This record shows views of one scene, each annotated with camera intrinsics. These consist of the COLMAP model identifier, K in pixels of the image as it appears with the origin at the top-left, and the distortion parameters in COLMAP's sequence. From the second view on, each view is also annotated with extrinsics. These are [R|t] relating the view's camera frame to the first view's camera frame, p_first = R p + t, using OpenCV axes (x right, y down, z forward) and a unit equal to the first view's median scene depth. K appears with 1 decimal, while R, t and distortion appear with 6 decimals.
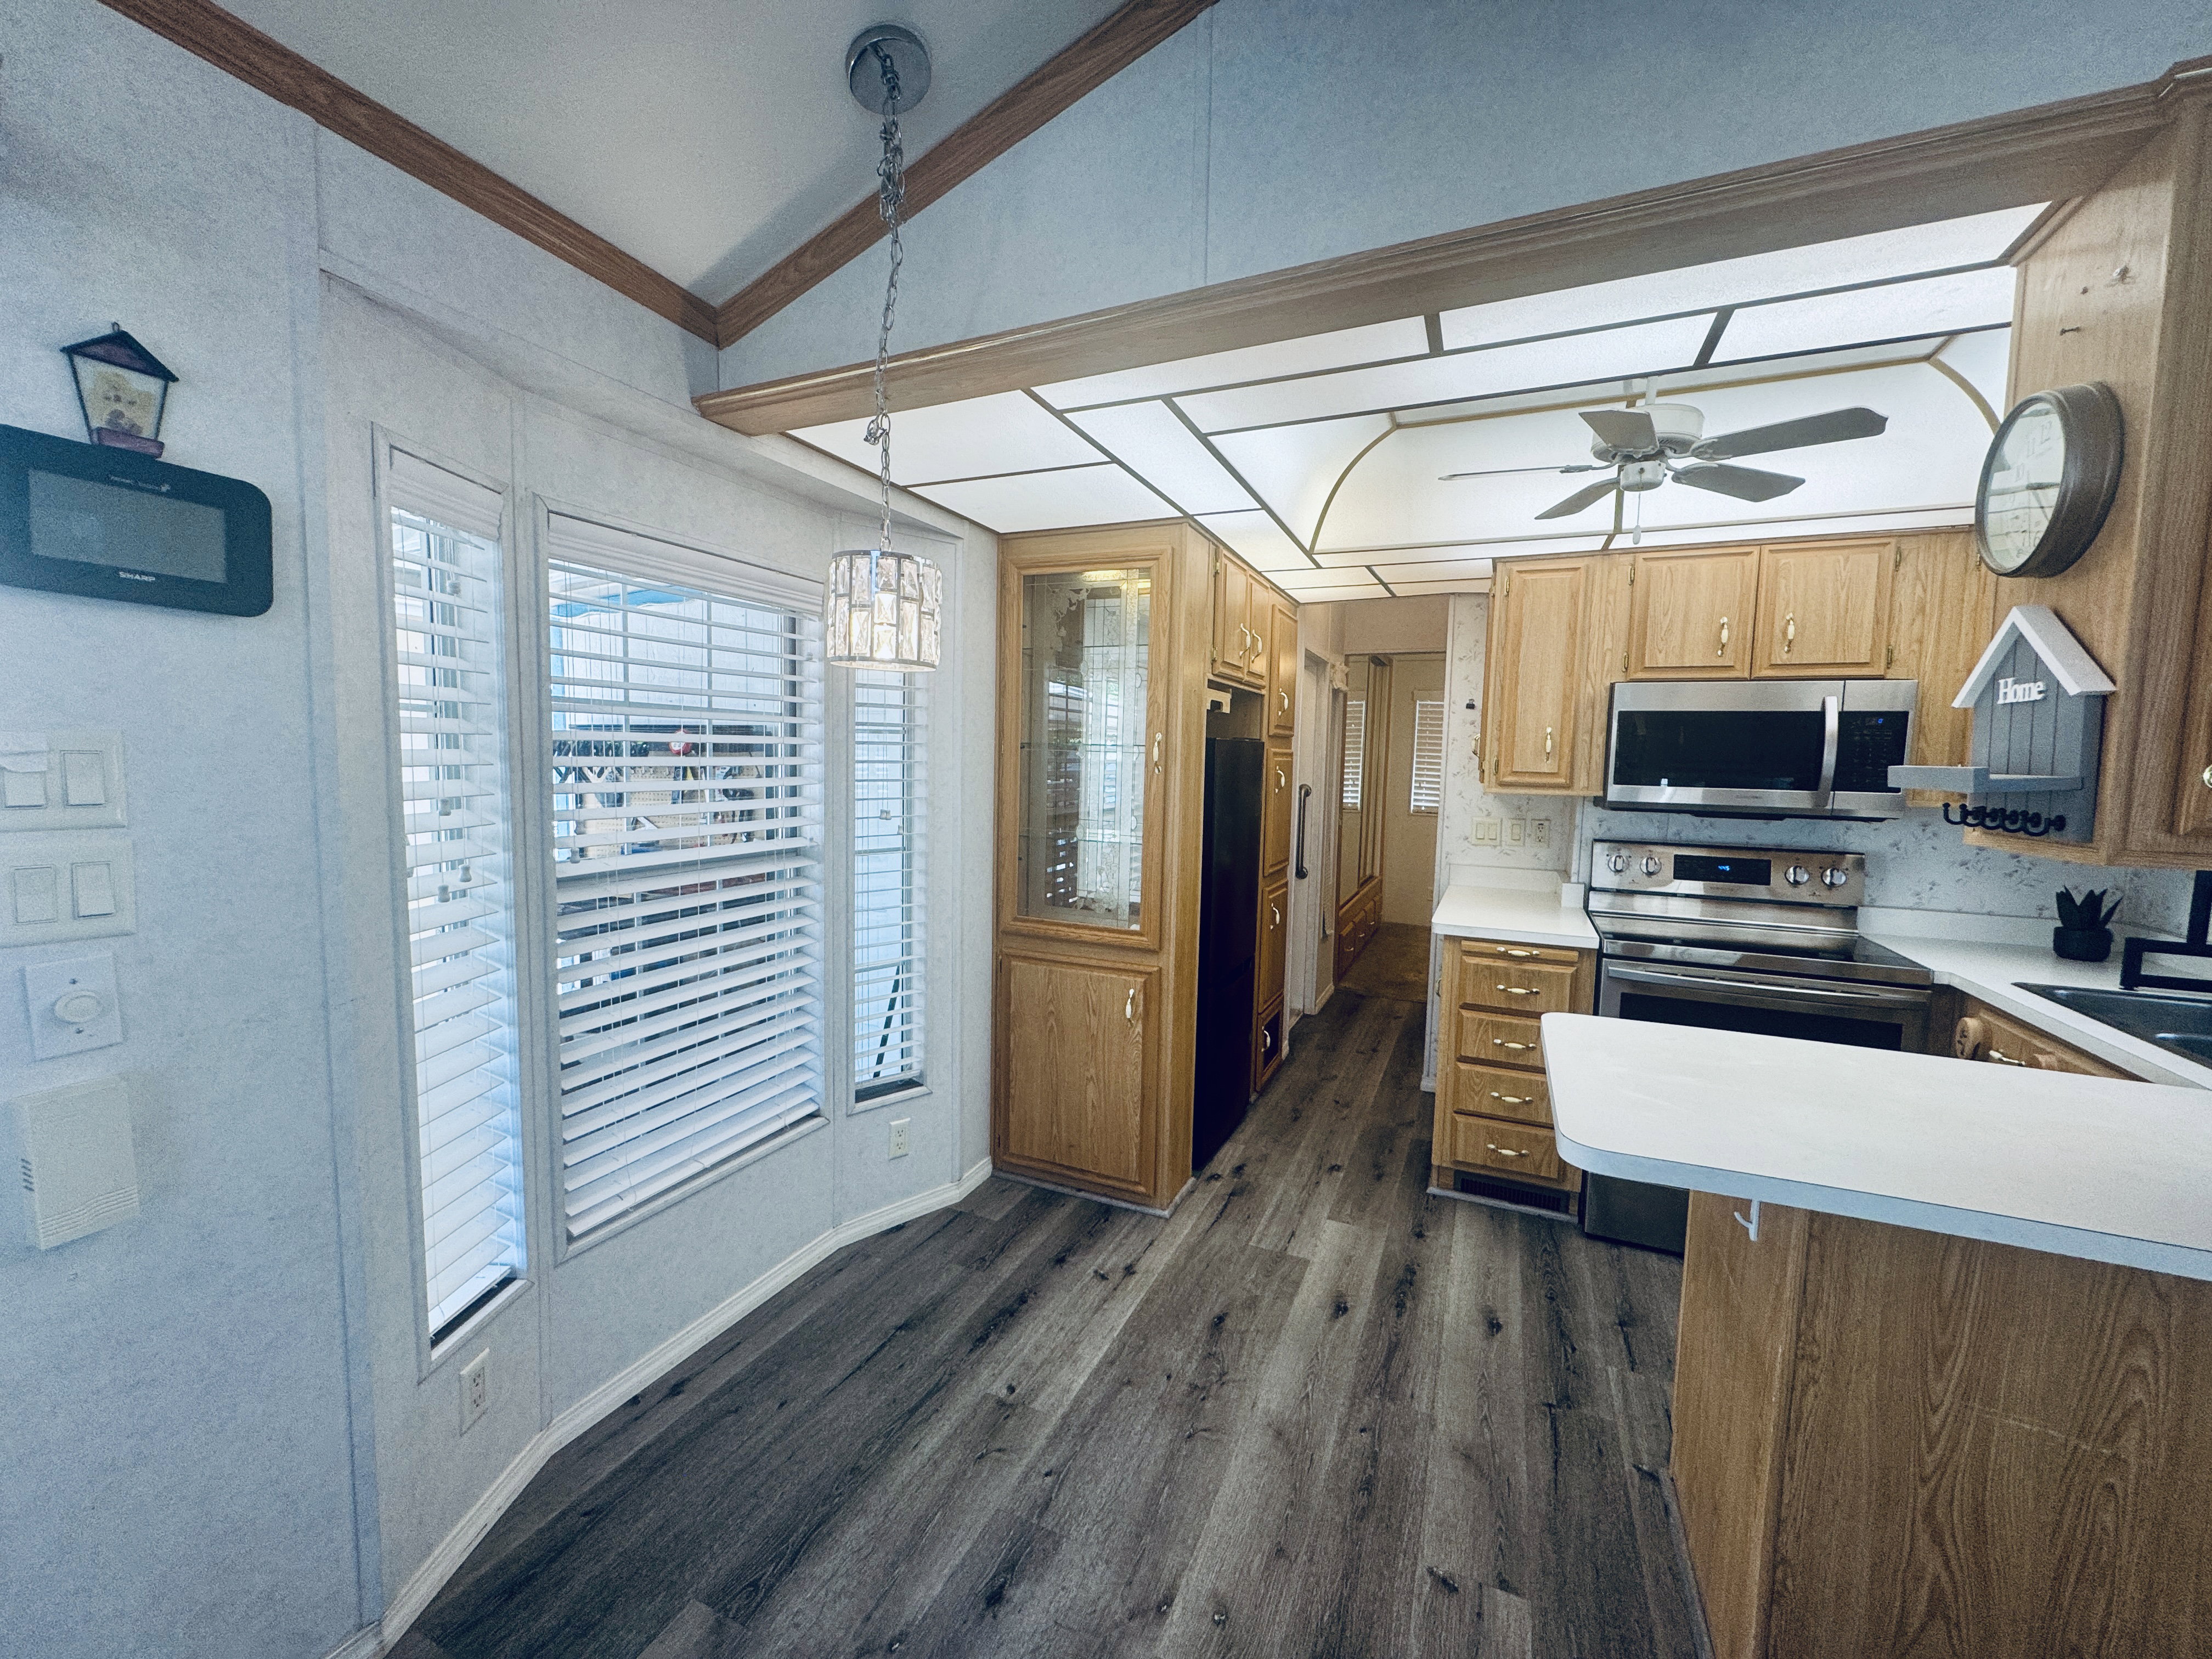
lens RADIAL K [[881.8, 0, 1107.4], [0, 881.8, 828.0], [0, 0, 1]] dist [-0.003104, 0.000000]
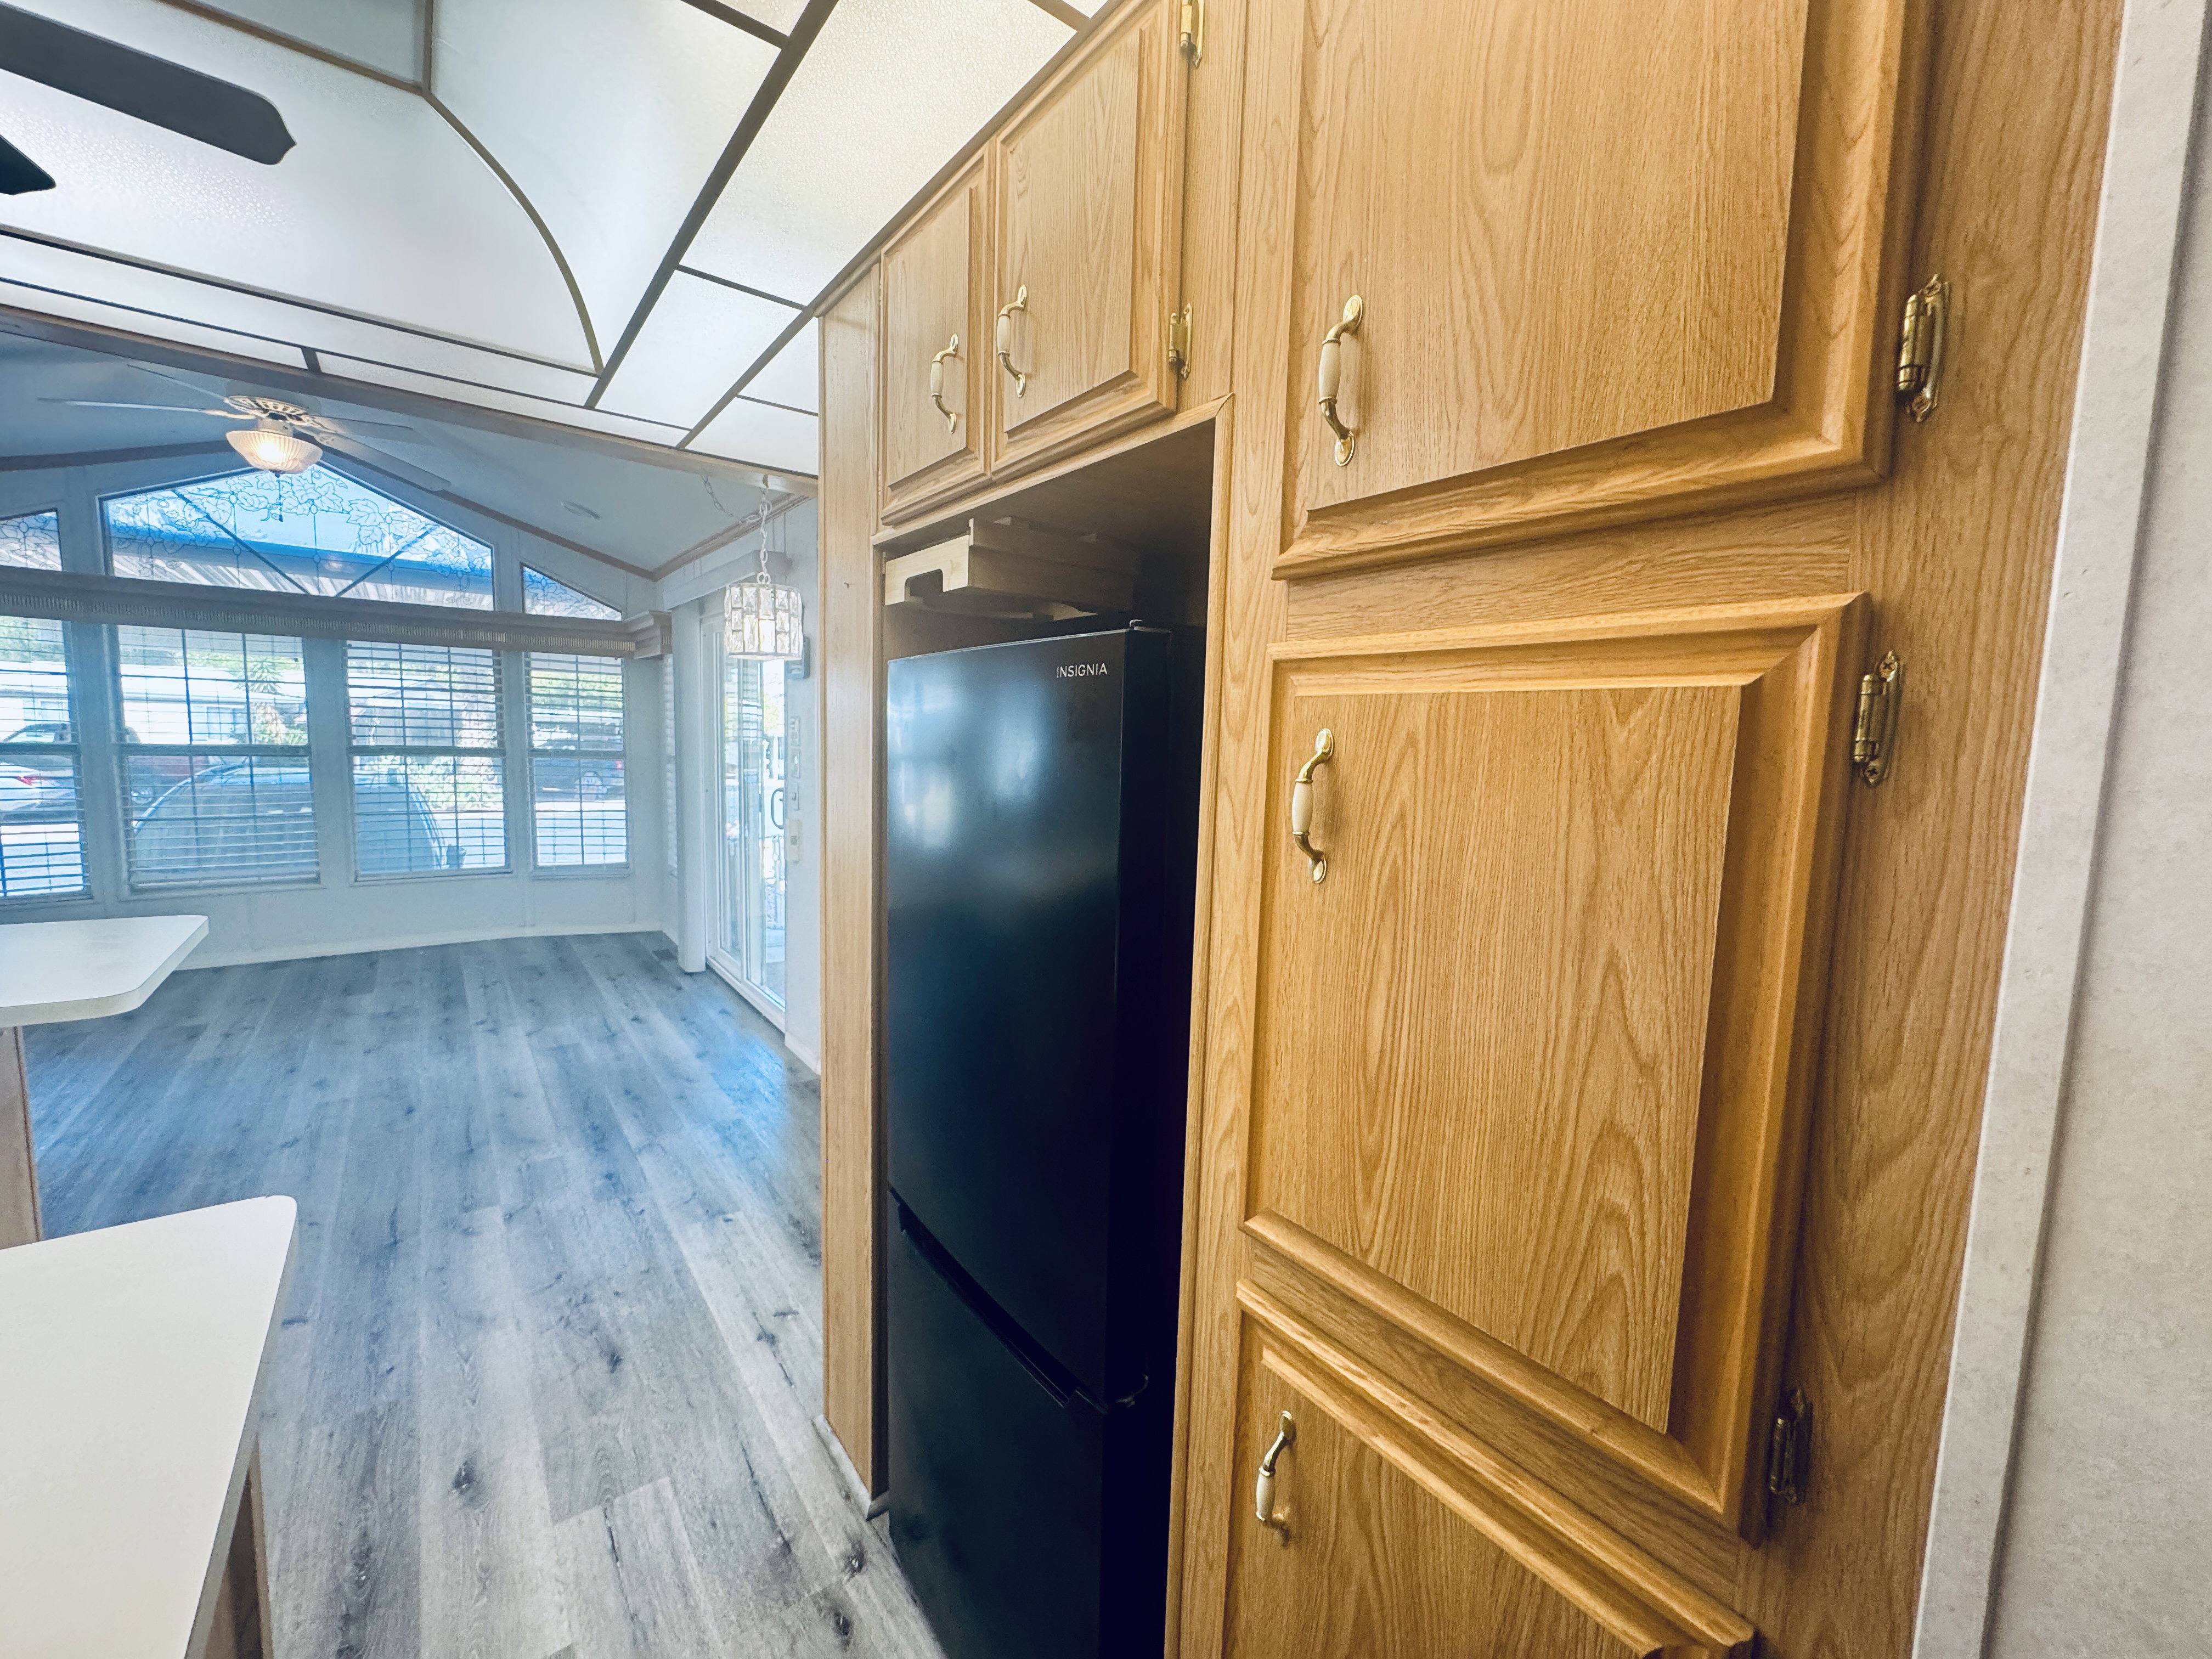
lens RADIAL K [[886.8, 0, 1101.4], [0, 886.8, 825.3], [0, 0, 1]] dist [-0.001513, -0.000169]
pose [[-0.475332, 0.049361, -0.878421, 0.559331], [-0.113522, 0.986638, 0.116872, -0.095885], [0.872452, 0.155273, -0.463377, 1.529609]]
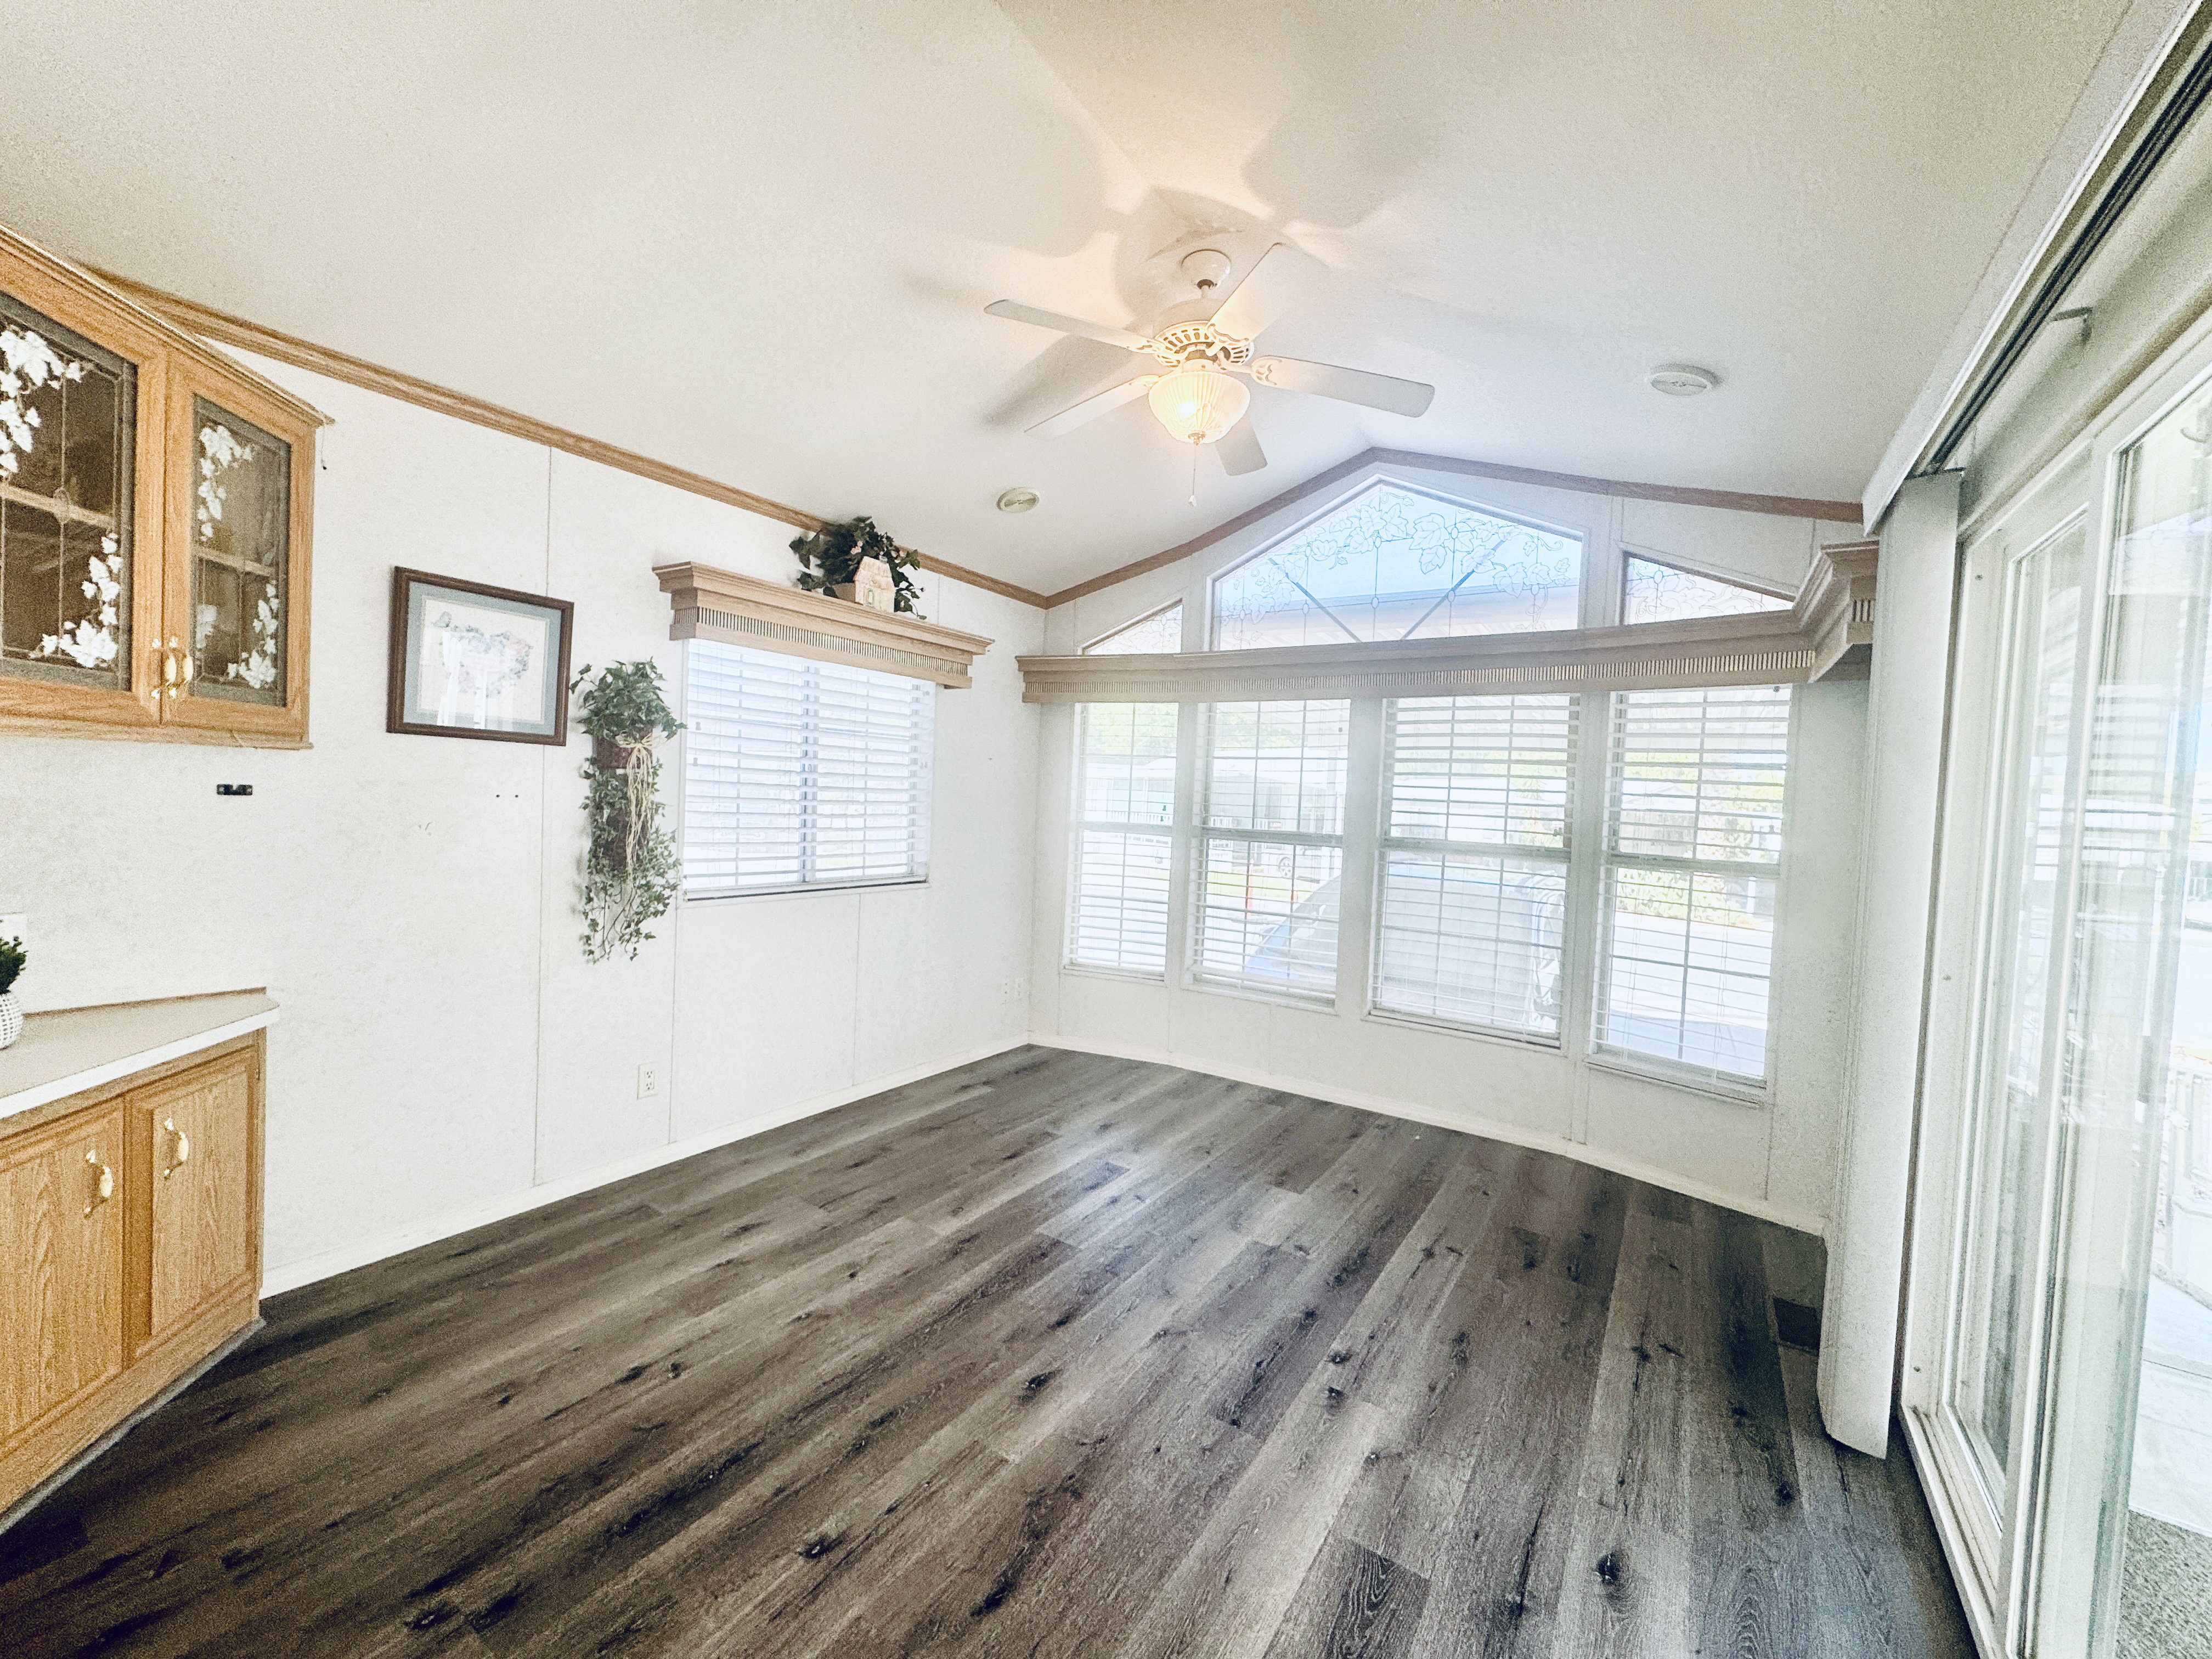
lens RADIAL K [[881.8, 0, 1107.4], [0, 881.8, 828.0], [0, 0, 1]] dist [-0.003104, 0.000000]
pose [[-0.984076, -0.075101, 0.161103, -0.165666], [-0.056031, 0.991213, 0.119818, -0.018737], [-0.168686, 0.108884, -0.979637, 0.680182]]
